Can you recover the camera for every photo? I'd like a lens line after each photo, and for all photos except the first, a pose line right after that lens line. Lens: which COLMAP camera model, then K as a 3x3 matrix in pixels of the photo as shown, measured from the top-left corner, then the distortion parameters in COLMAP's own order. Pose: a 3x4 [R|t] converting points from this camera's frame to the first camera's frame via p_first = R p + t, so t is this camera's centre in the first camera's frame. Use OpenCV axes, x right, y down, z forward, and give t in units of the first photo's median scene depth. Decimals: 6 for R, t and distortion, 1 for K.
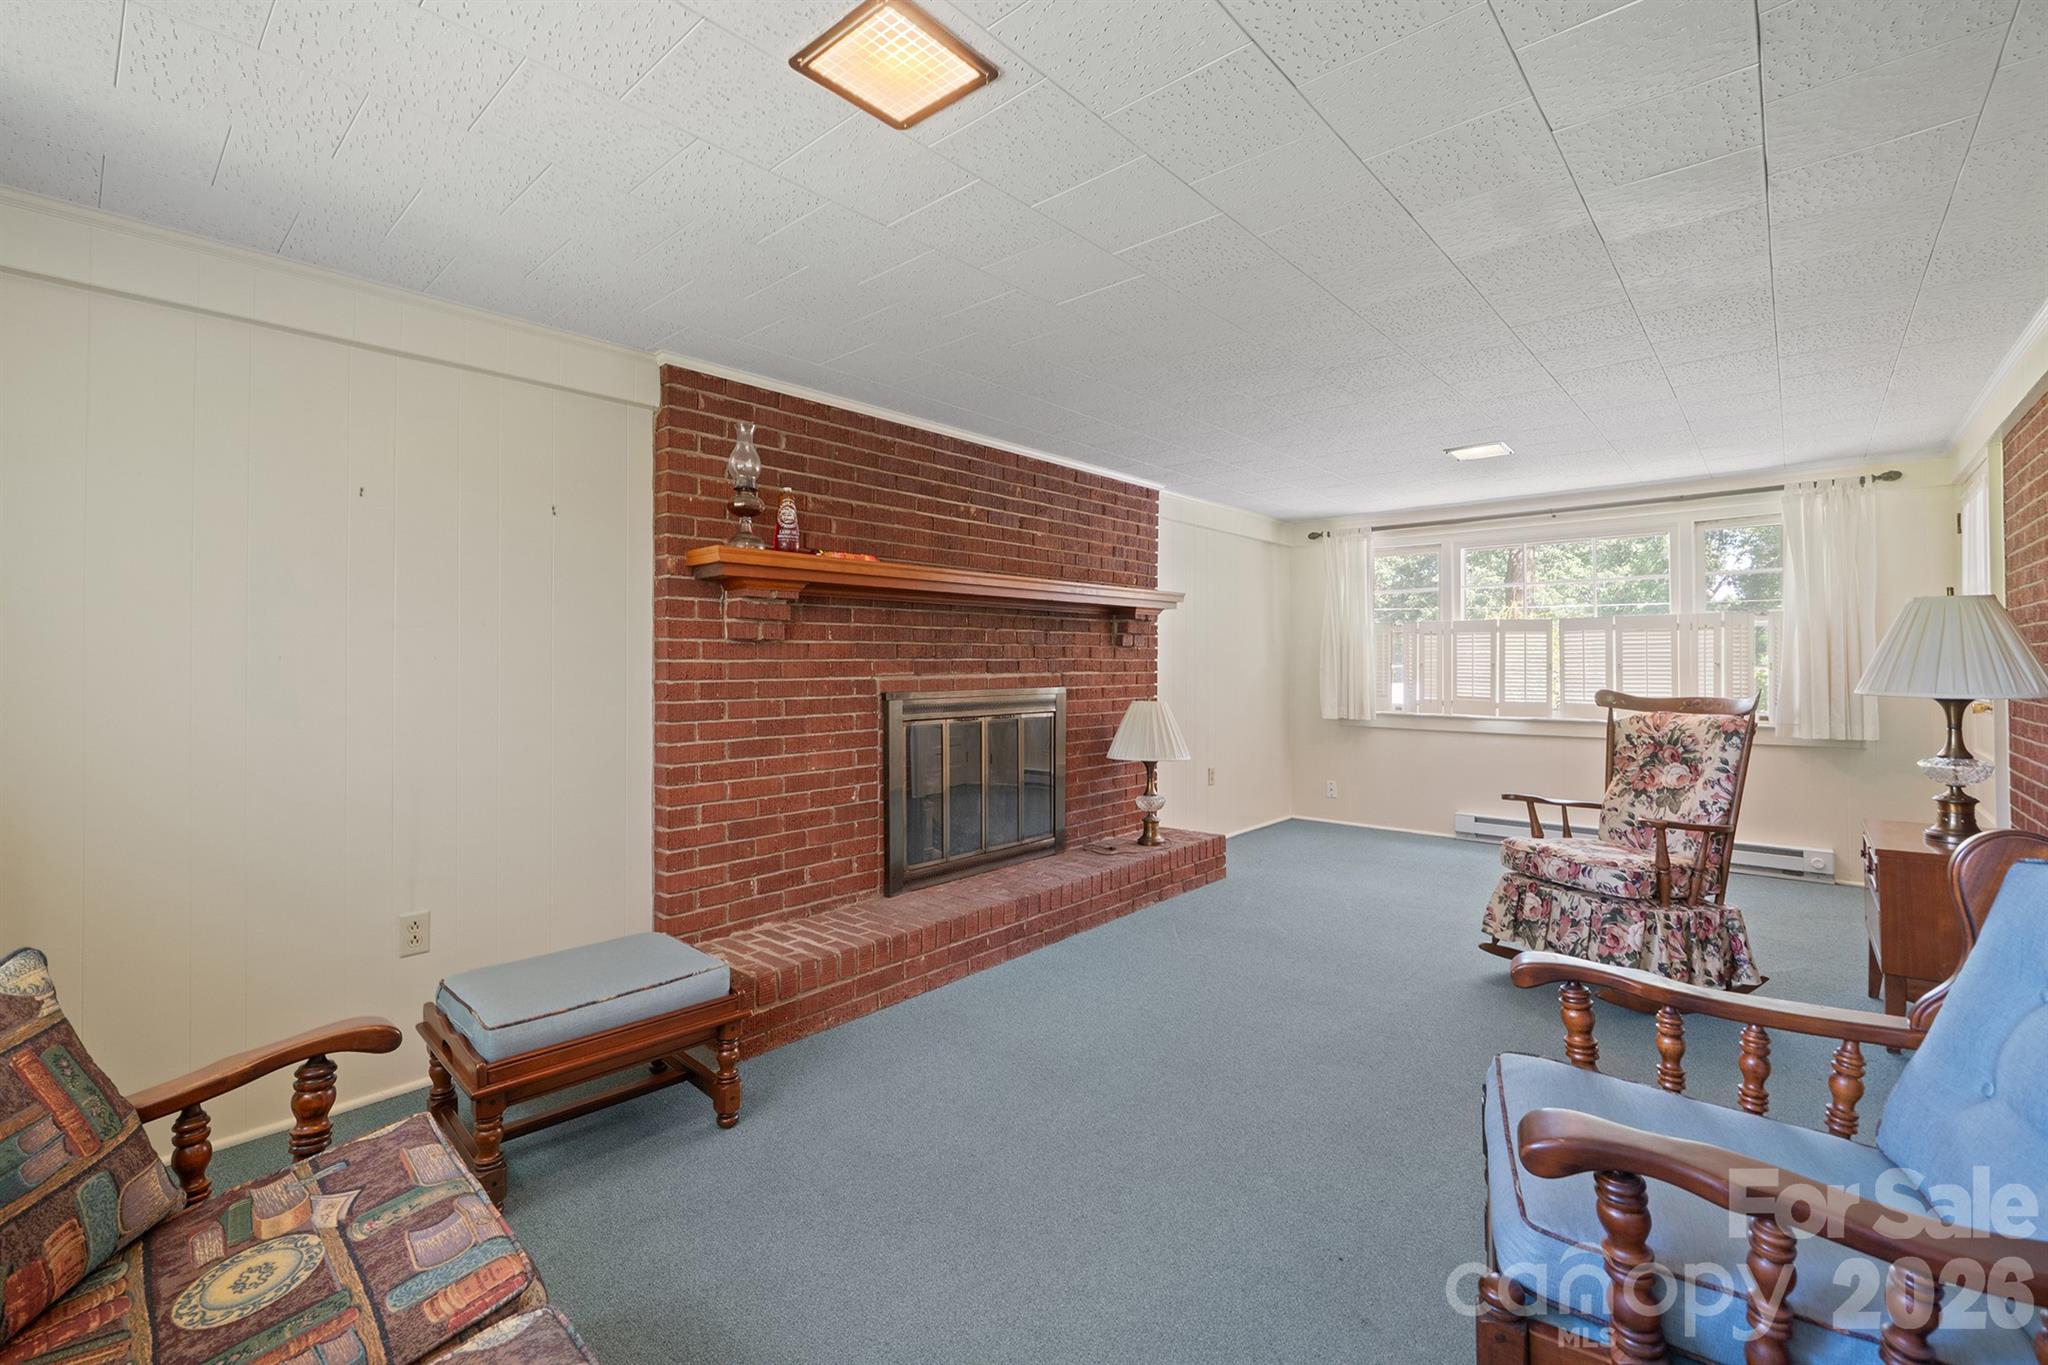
lens RADIAL K [[872.5, 0, 1048.1], [0, 872.5, 653.8], [0, 0, 1]] dist [-0.010949, 0.001518]
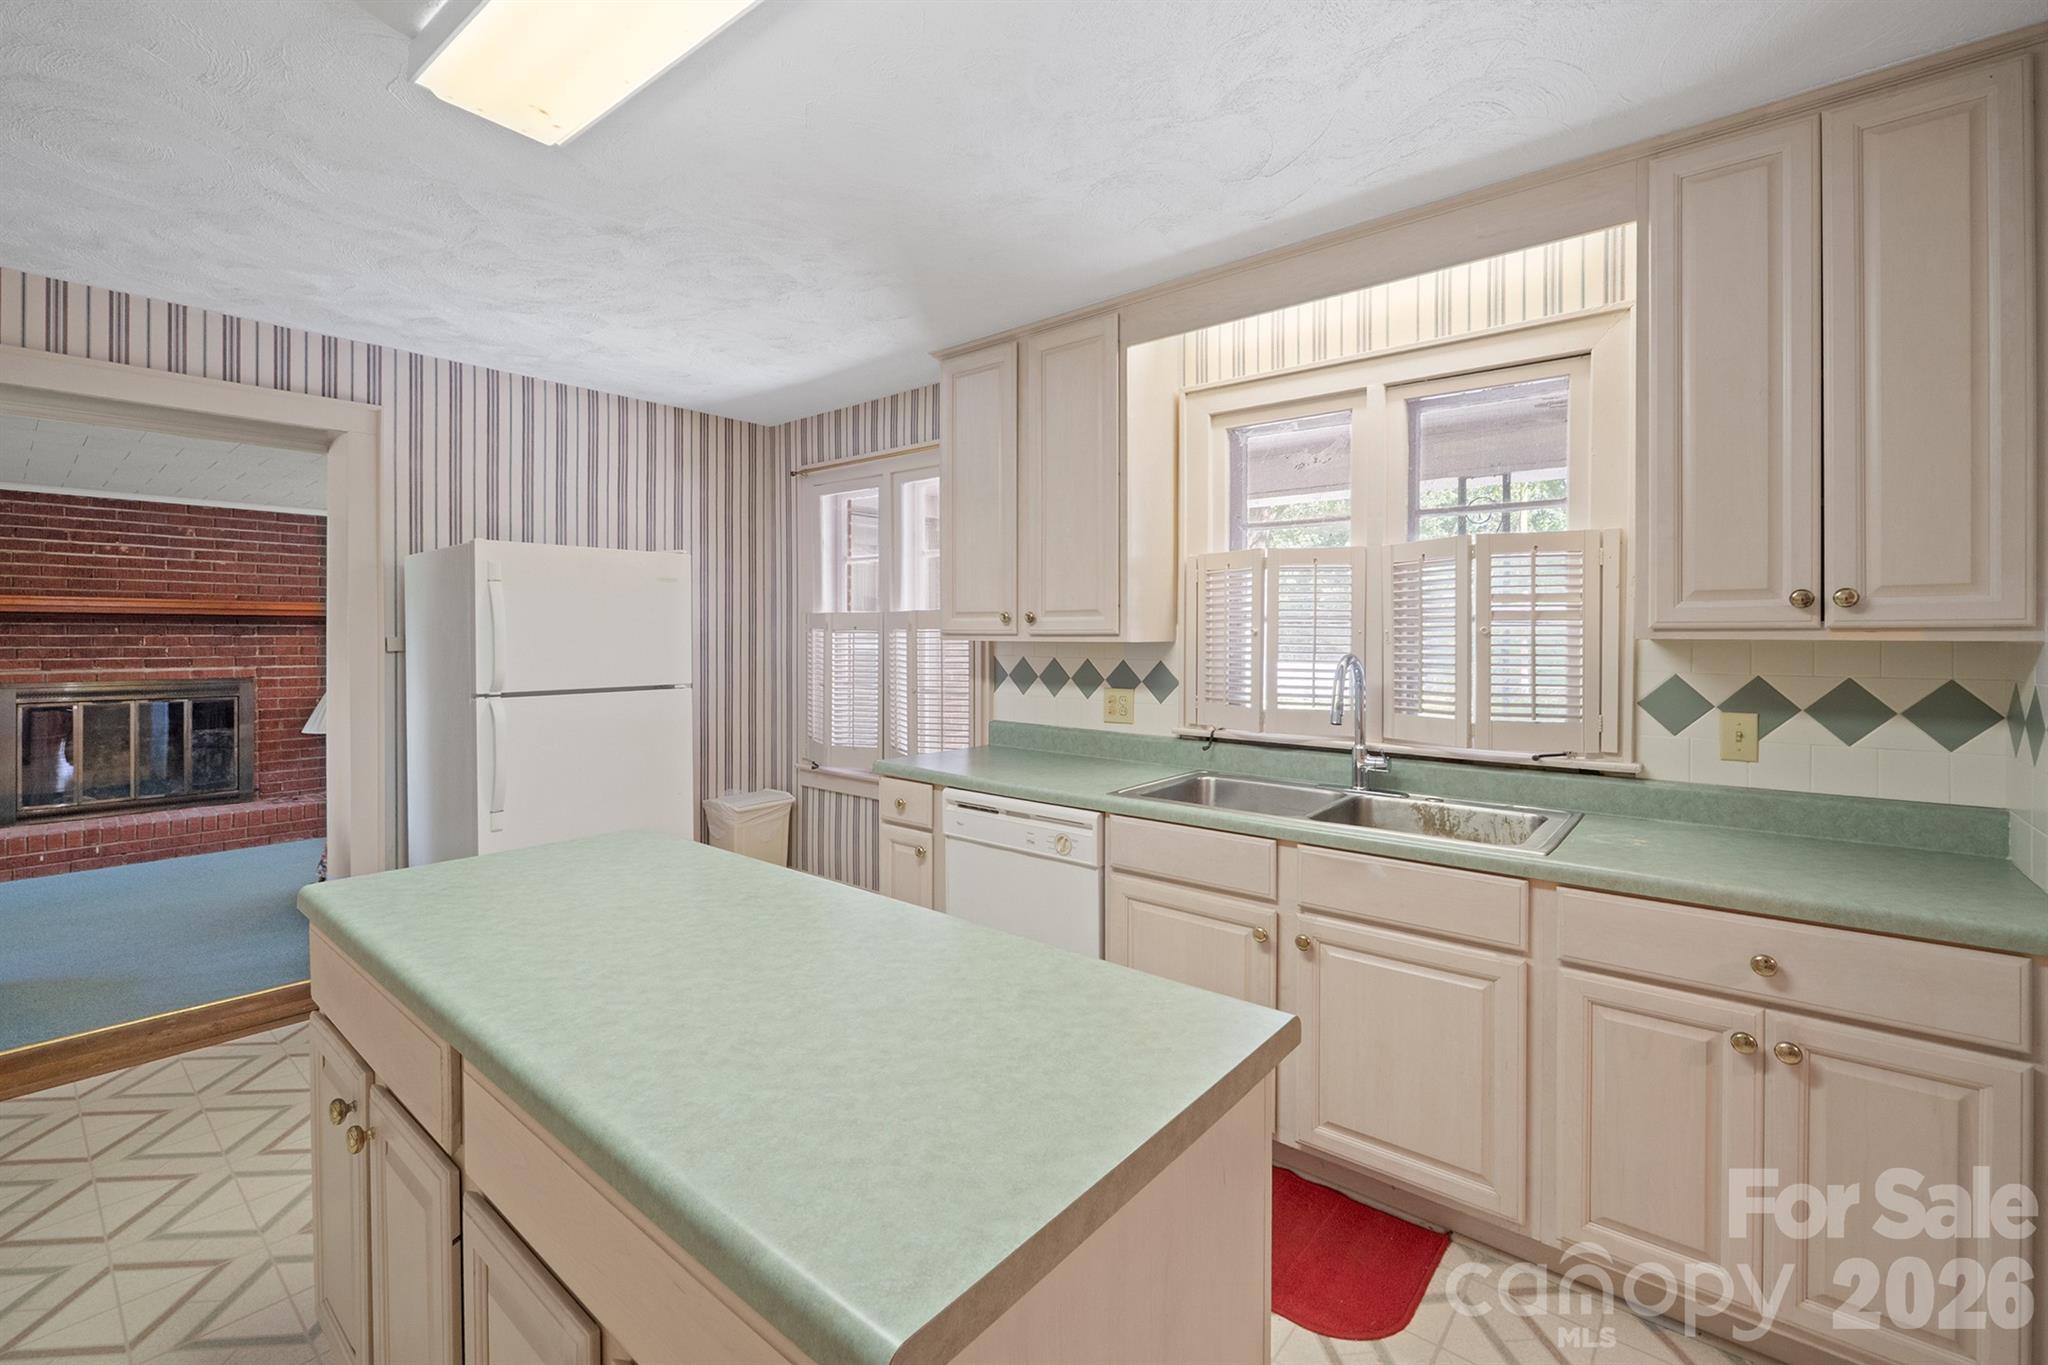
lens RADIAL K [[872.5, 0, 1017.6], [0, 872.5, 656.9], [0, 0, 1]] dist [-0.010949, 0.001518]
pose [[0.999956, 0.004207, 0.008347, 1.592987], [-0.004437, 0.999609, 0.027621, -0.048103], [-0.008228, -0.027656, 0.999584, -0.440609]]
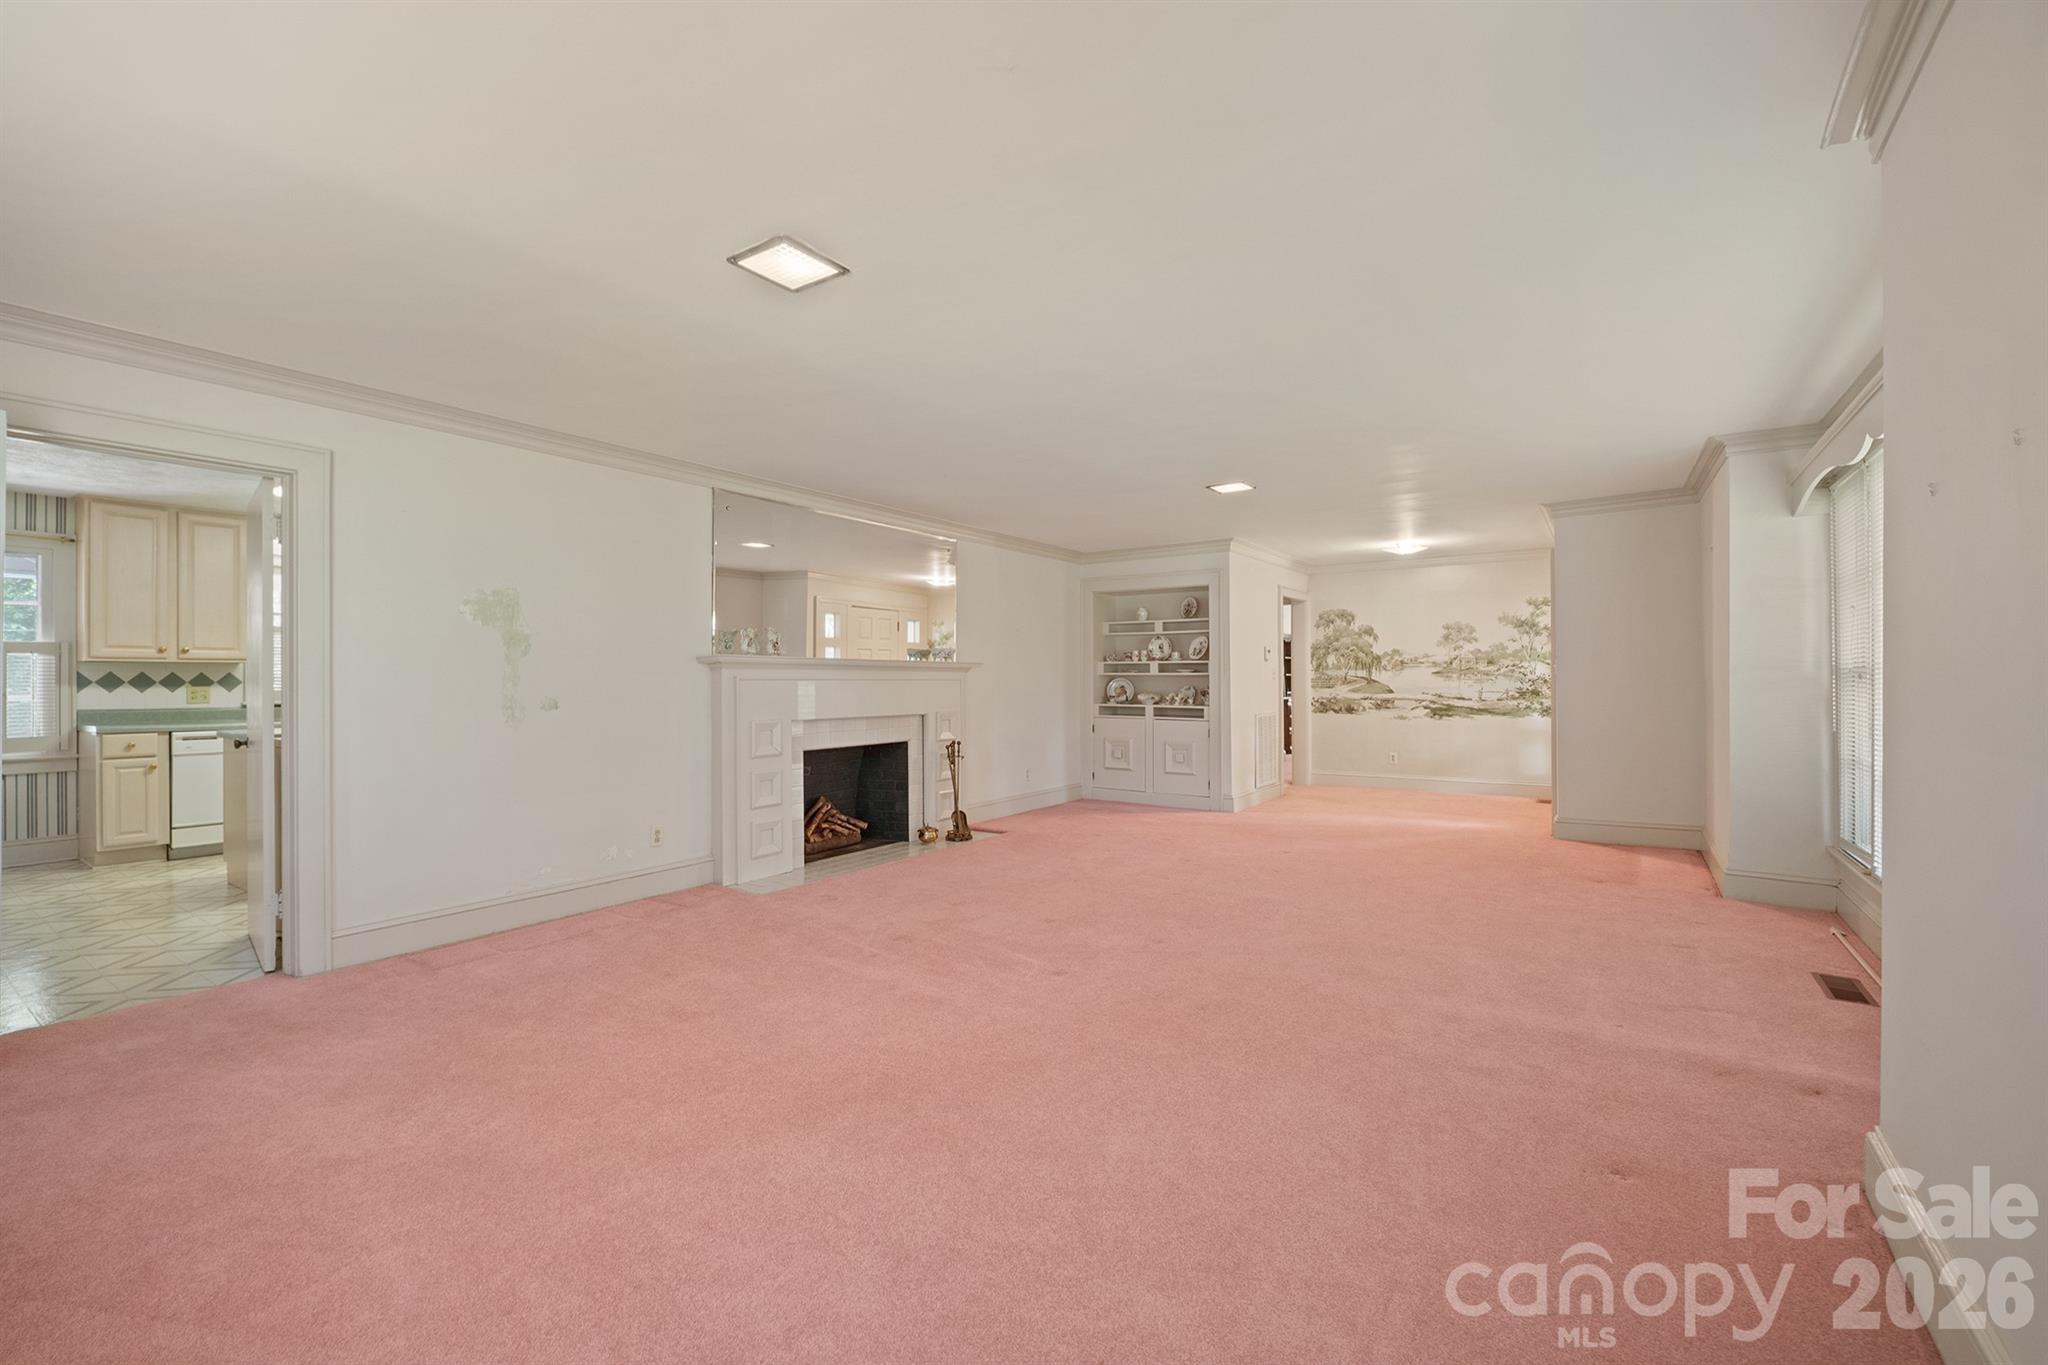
lens RADIAL K [[872.5, 0, 1039.8], [0, 872.5, 680.9], [0, 0, 1]] dist [-0.010949, 0.001518]
pose [[-0.121307, 0.000976, 0.992615, -0.460144], [0.000322, 1.000000, -0.000944, 0.004231], [-0.992615, 0.000205, -0.121307, -1.118041]]
